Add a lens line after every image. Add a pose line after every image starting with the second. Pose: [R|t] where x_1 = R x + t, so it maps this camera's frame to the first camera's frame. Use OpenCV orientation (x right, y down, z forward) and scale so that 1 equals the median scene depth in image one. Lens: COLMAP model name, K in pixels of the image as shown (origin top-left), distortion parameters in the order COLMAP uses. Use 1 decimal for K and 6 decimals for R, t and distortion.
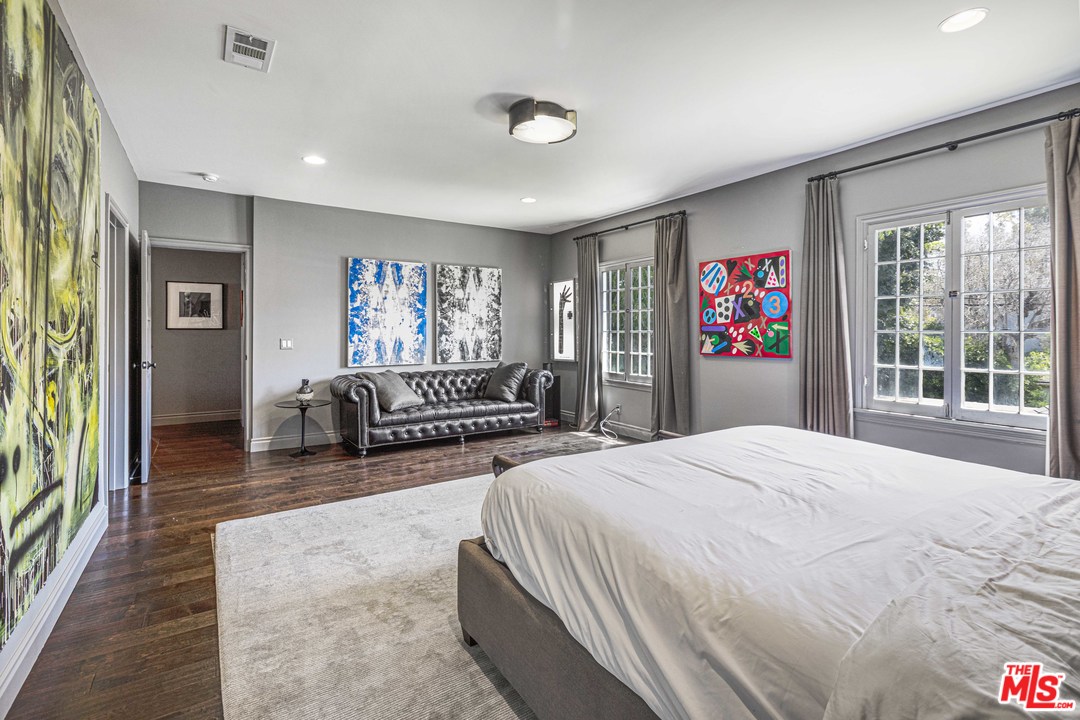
lens RADIAL K [[489.3, 0, 538.5], [0, 489.3, 346.3], [0, 0, 1]] dist [0.000092, -0.000001]
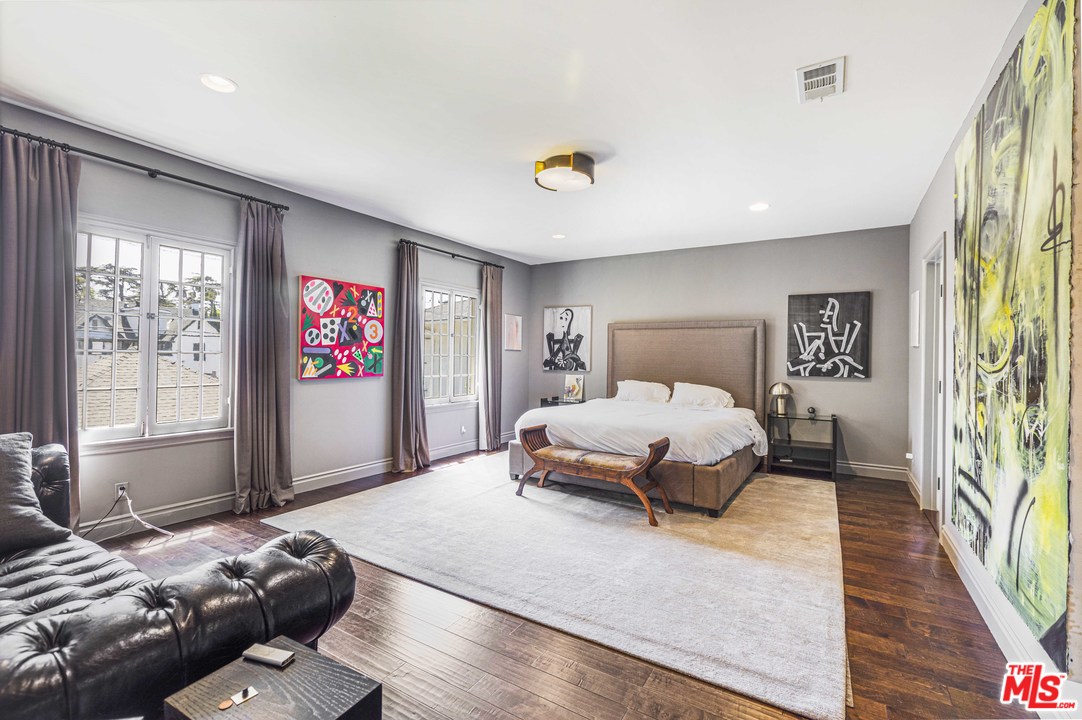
lens RADIAL K [[490.2, 0, 539.5], [0, 490.2, 346.3], [0, 0, 1]] dist [0.000092, -0.000001]
pose [[-0.420518, 0.007049, 0.907257, -0.700197], [0.008221, 0.999958, -0.003959, -0.038908], [-0.907247, 0.005794, -0.420559, 1.060118]]
